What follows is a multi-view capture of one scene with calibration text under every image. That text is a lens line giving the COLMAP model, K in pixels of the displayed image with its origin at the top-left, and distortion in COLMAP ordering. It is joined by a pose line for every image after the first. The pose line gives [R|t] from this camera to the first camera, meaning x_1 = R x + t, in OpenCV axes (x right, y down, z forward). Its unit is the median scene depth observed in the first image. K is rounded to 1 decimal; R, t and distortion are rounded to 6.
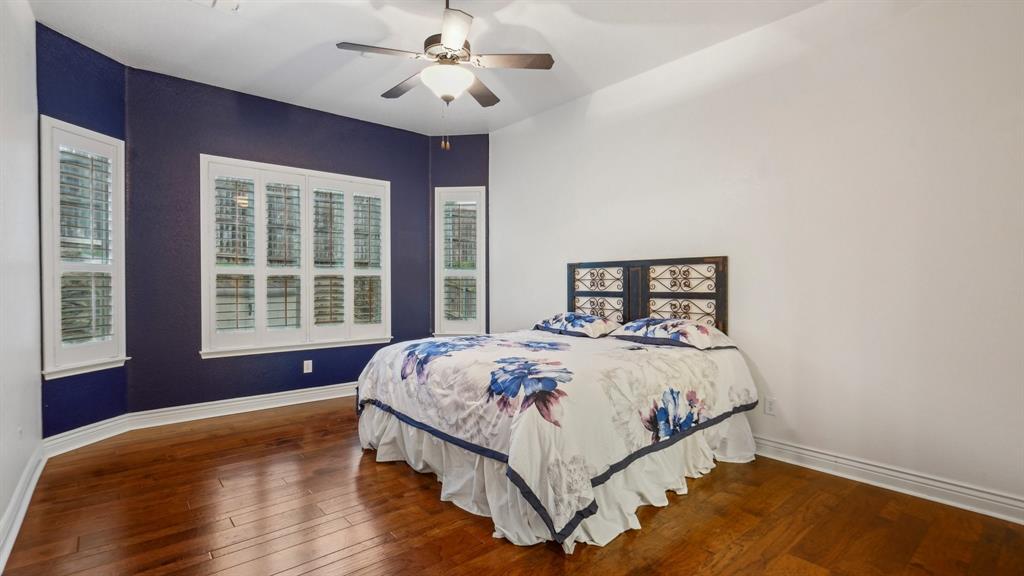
lens RADIAL K [[484.8, 0, 514.2], [0, 484.8, 285.8], [0, 0, 1]] dist [-0.003819, -0.000491]
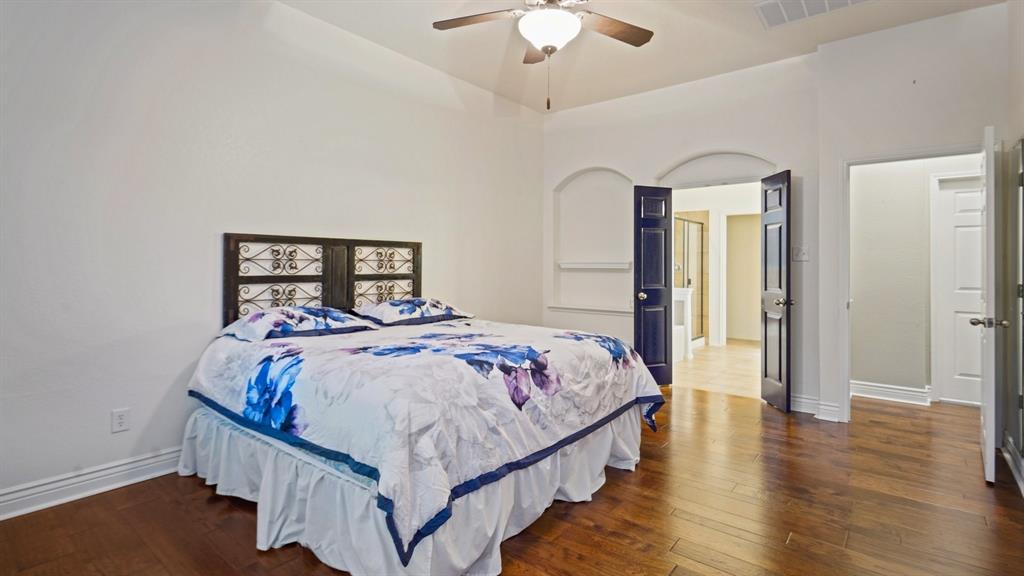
lens RADIAL K [[484.8, 0, 513.7], [0, 484.8, 281.2], [0, 0, 1]] dist [-0.003819, -0.000491]
pose [[-0.189523, -0.027068, 0.981503, -0.691366], [0.004396, 0.999587, 0.028415, 0.000523], [-0.981866, 0.009700, -0.189326, 0.895720]]
